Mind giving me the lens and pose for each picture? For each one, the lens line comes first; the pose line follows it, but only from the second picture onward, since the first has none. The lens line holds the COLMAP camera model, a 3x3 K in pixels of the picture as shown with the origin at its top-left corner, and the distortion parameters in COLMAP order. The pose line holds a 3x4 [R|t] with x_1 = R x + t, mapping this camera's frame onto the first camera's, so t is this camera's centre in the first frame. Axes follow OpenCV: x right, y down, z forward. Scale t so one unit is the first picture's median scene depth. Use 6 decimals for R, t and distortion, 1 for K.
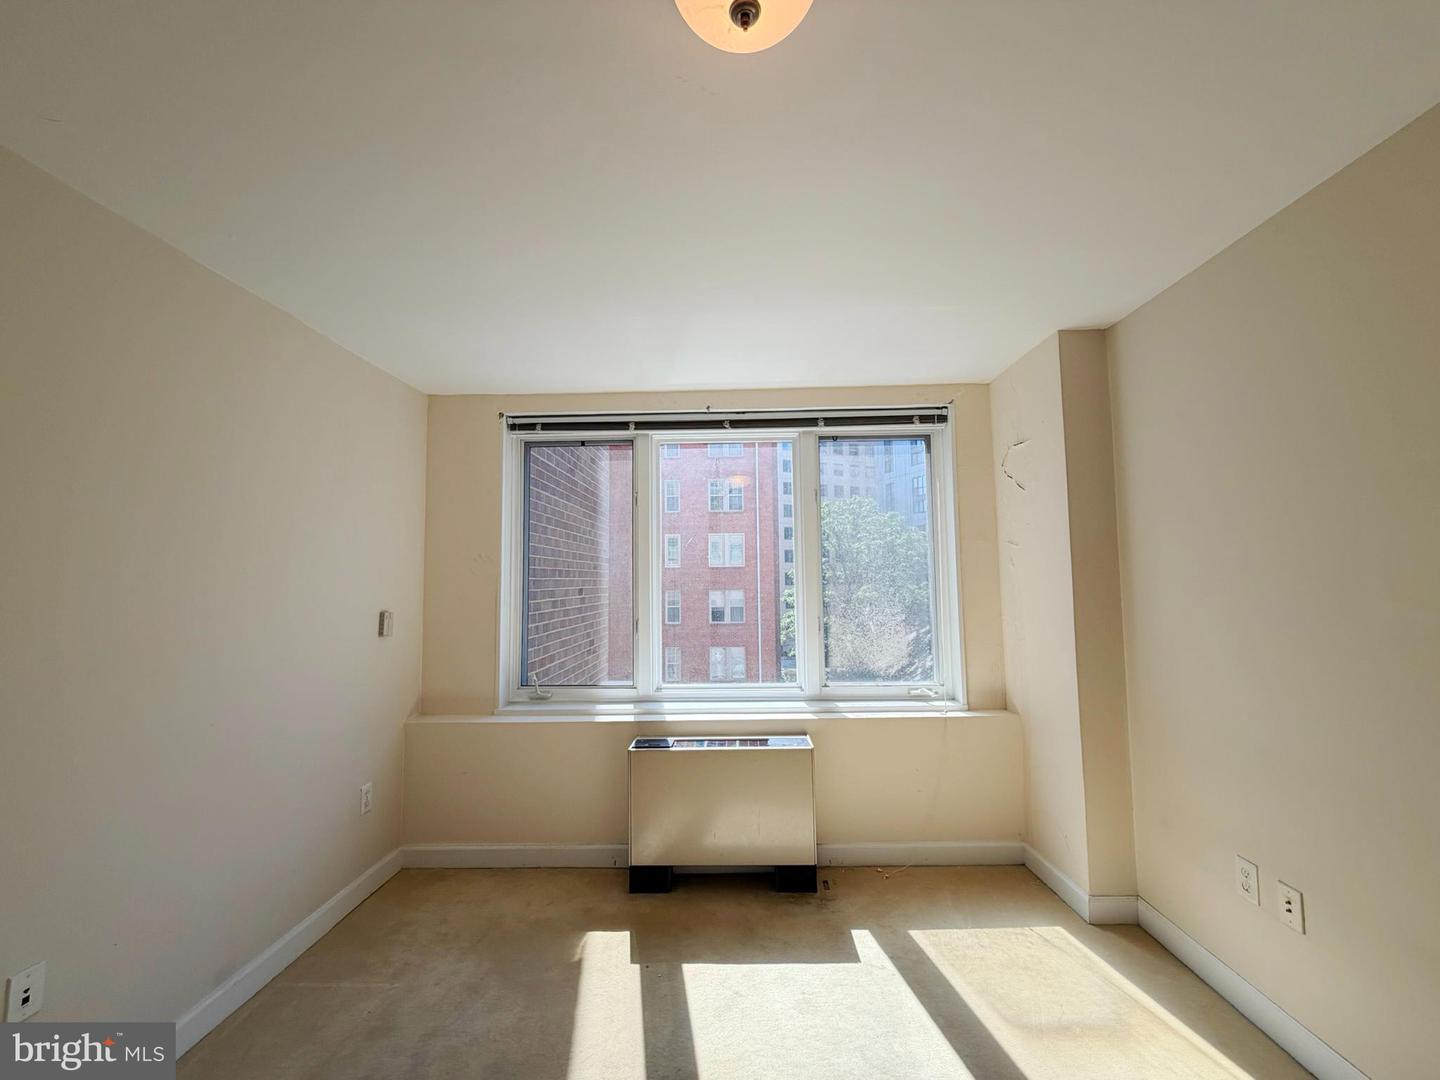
lens RADIAL K [[575.6, 0, 723.9], [0, 575.6, 540.3], [0, 0, 1]] dist [0.000669, 0.000079]
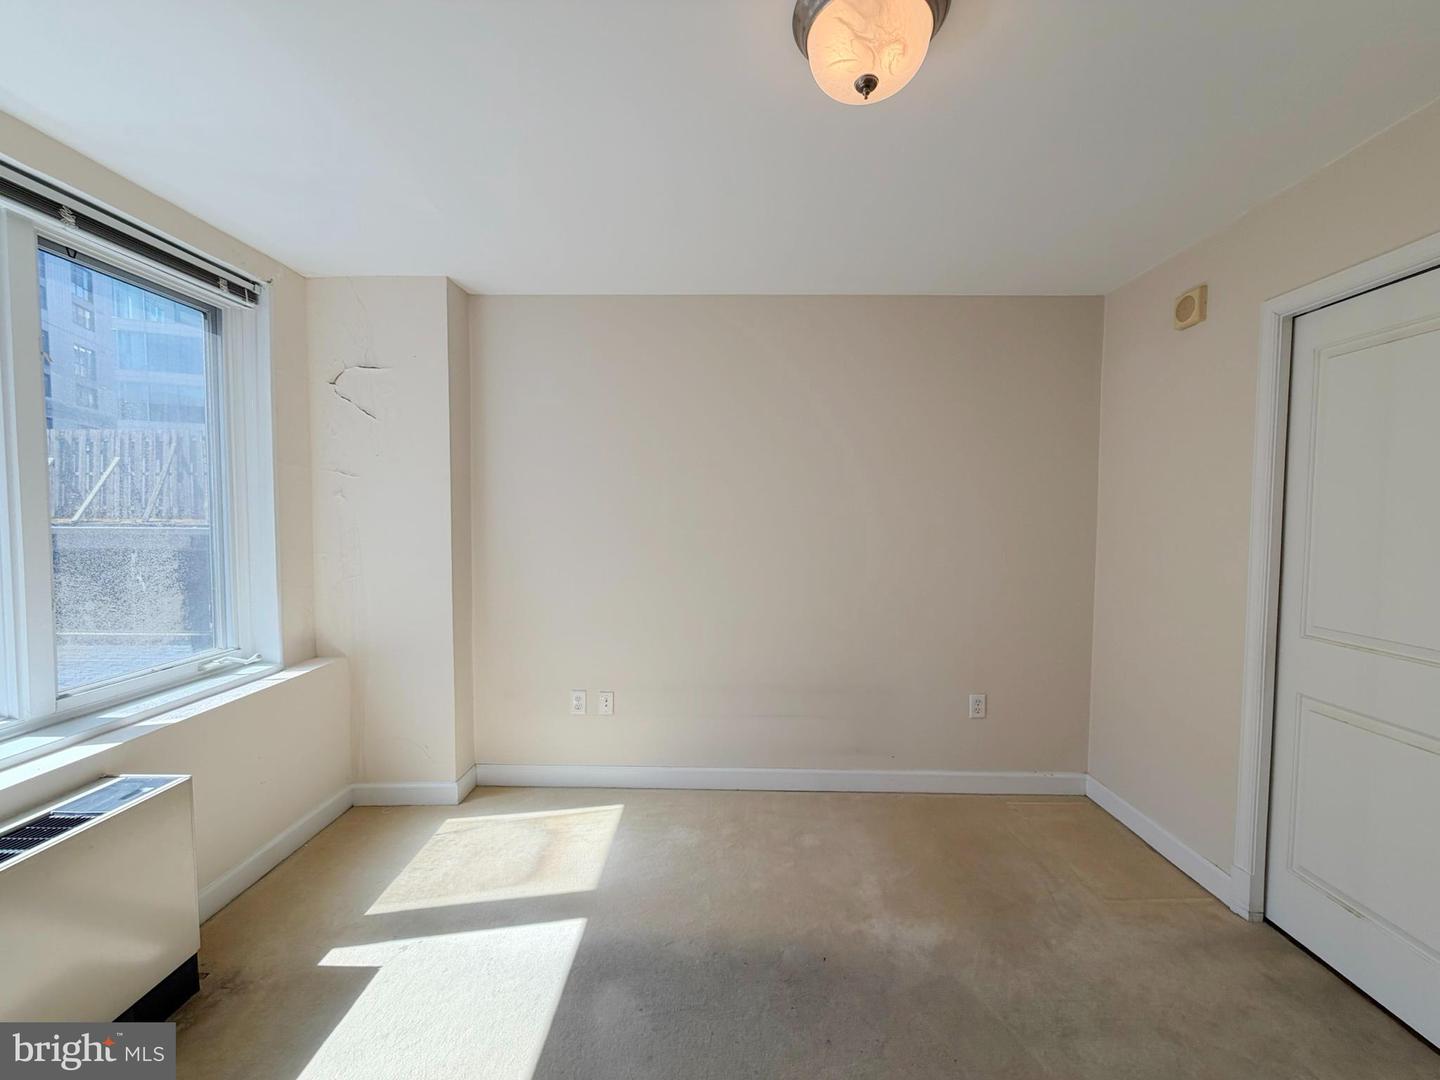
lens RADIAL K [[575.6, 0, 723.9], [0, 575.6, 540.3], [0, 0, 1]] dist [0.000669, 0.000079]
pose [[-0.009623, -0.034330, 0.999364, -0.496894], [-0.076148, 0.996534, 0.033499, 0.041874], [-0.997050, -0.075778, -0.012204, 0.477548]]
